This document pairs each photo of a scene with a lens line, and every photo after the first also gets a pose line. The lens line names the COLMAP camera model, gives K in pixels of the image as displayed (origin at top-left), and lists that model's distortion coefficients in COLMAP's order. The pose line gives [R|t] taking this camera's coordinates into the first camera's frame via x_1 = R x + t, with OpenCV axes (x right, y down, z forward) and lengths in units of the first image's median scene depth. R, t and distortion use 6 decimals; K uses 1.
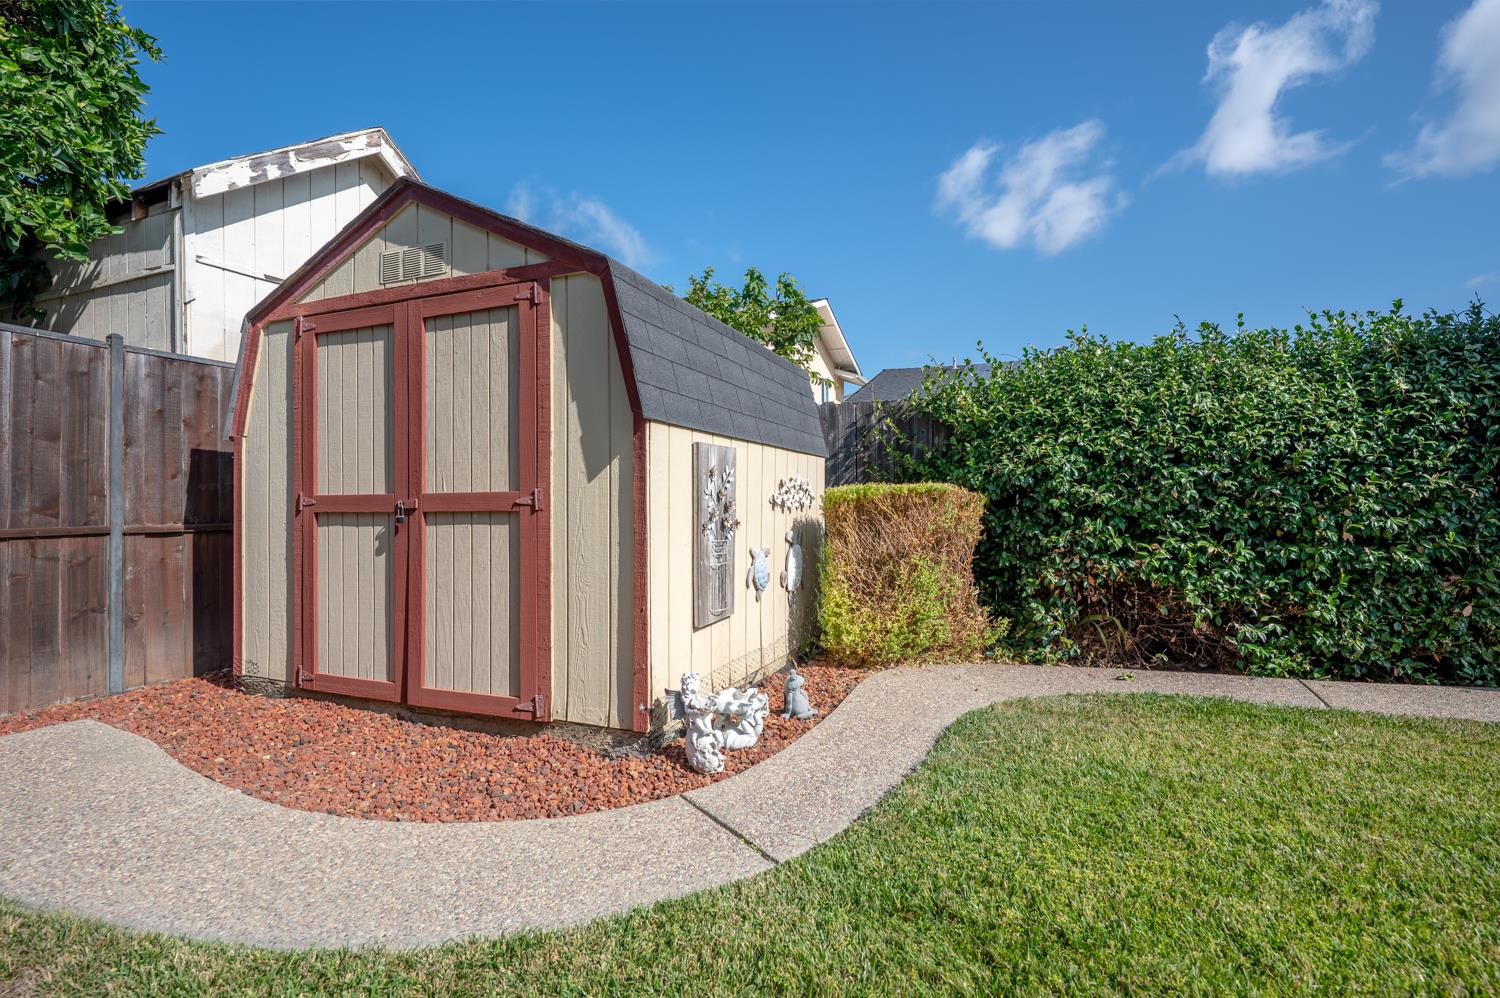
lens RADIAL K [[716.0, 0, 752.3], [0, 716.0, 497.5], [0, 0, 1]] dist [-0.009898, 0.000435]
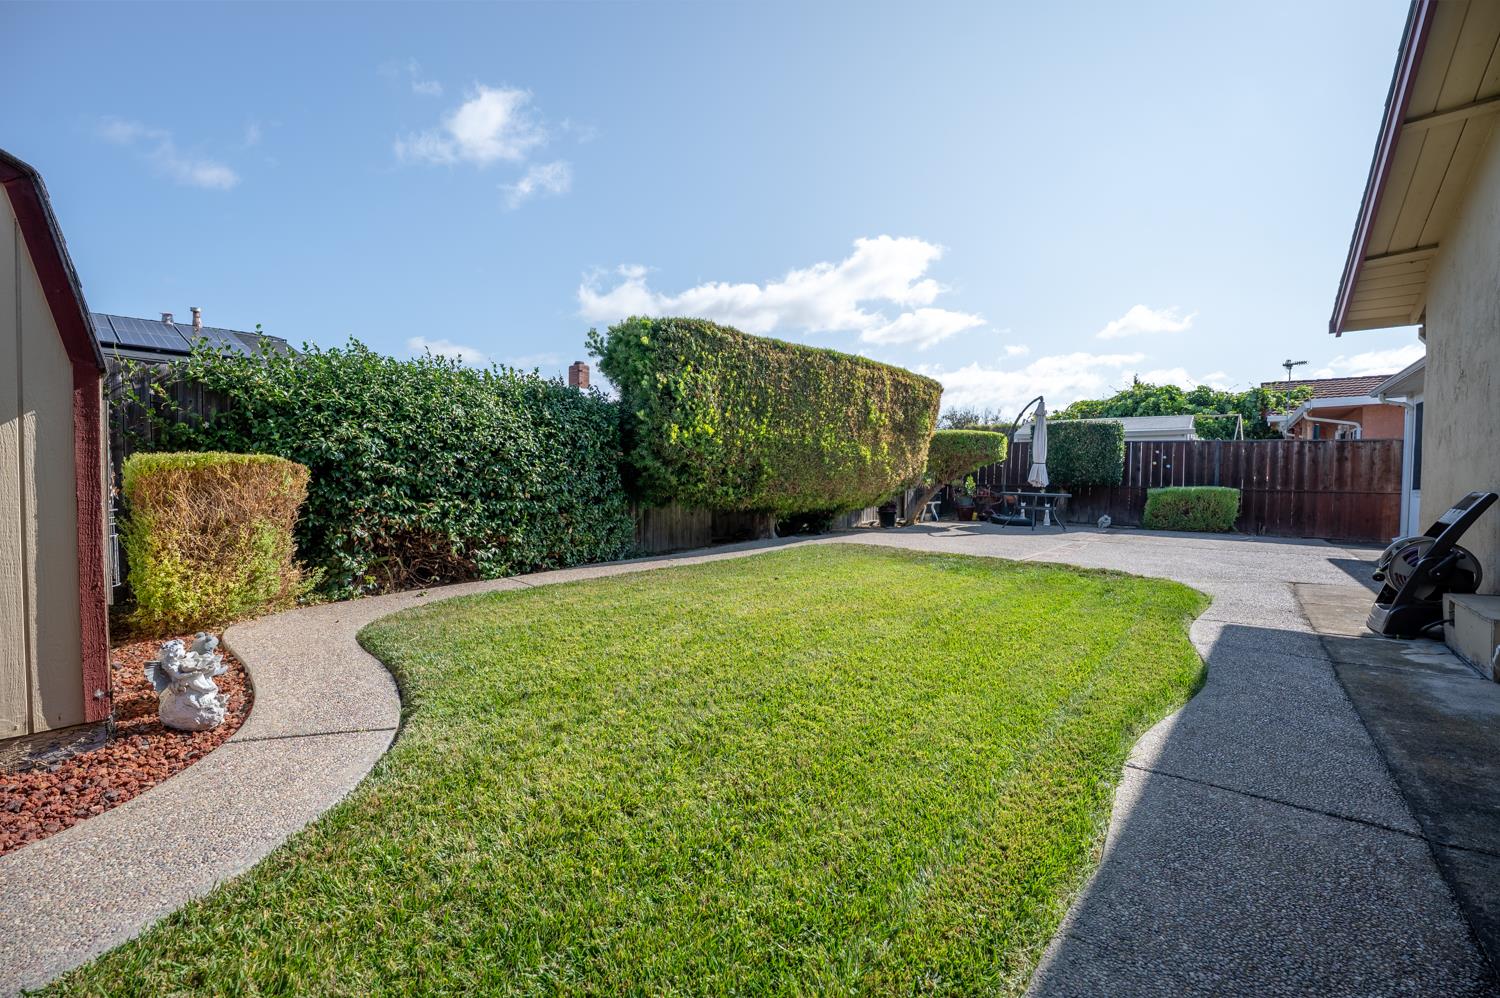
lens RADIAL K [[601.8, 0, 751.6], [0, 601.8, 502.3], [0, 0, 1]] dist [-0.021424, 0.001419]
pose [[0.288475, -0.026181, 0.957130, -0.441707], [-0.020583, 0.999226, 0.033536, 0.008425], [-0.957266, -0.029375, 0.287712, 0.005950]]
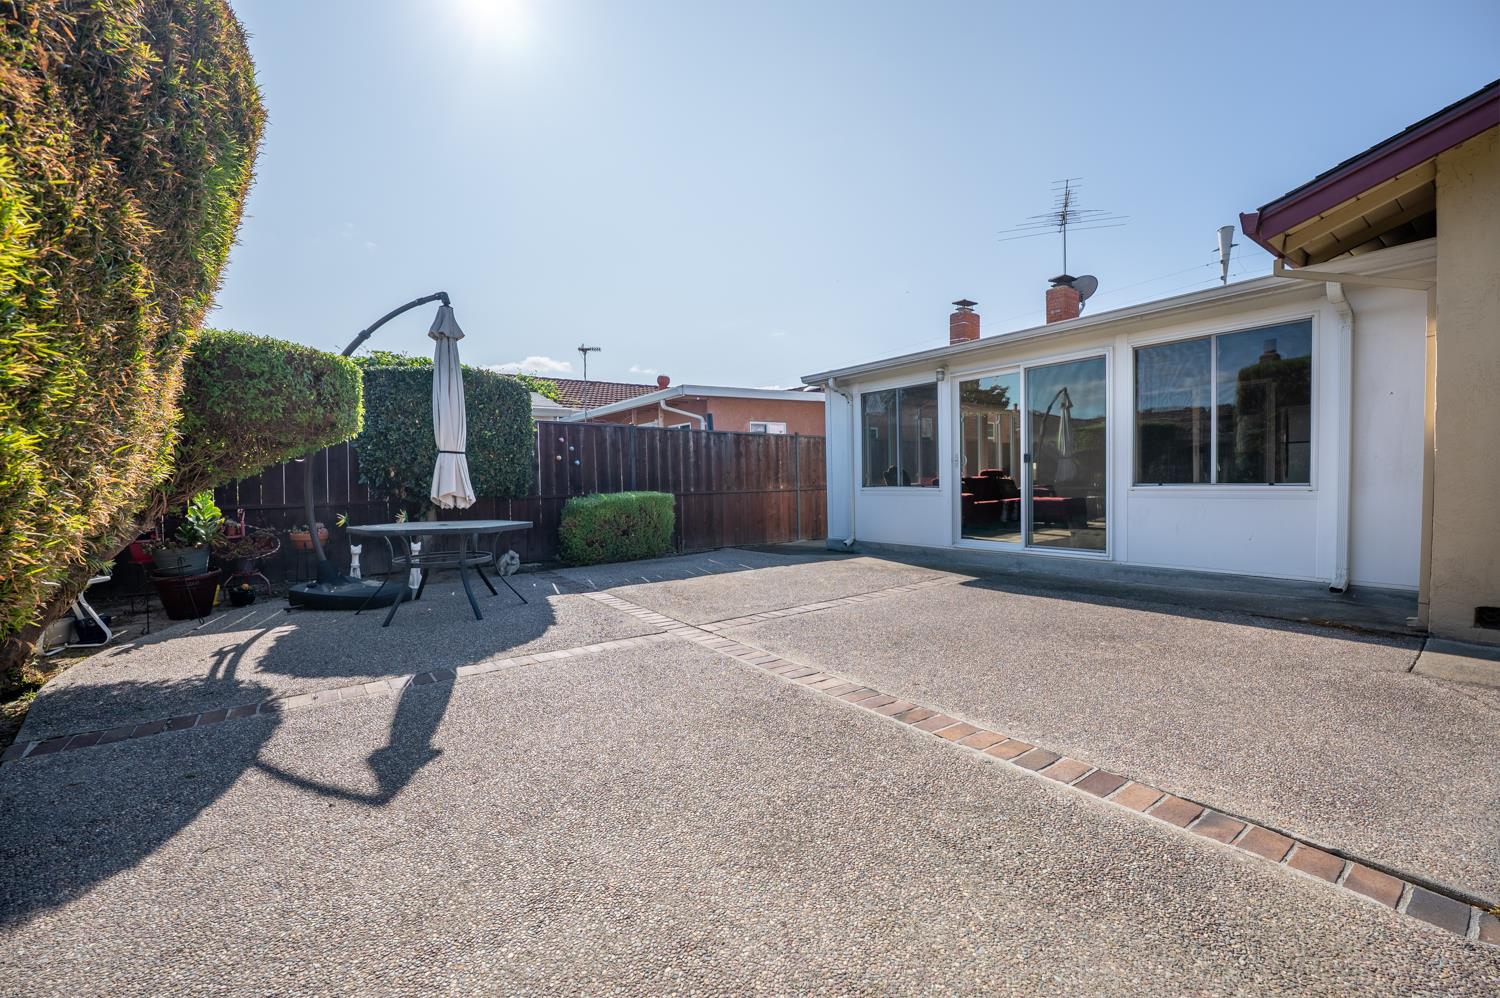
lens RADIAL K [[601.8, 0, 748.5], [0, 601.8, 501.6], [0, 0, 1]] dist [-0.021424, 0.001419]
pose [[-0.847816, 0.004150, 0.530275, 1.599285], [0.022670, 0.999339, 0.028424, -0.033048], [-0.529806, 0.036120, -0.847349, 0.229130]]
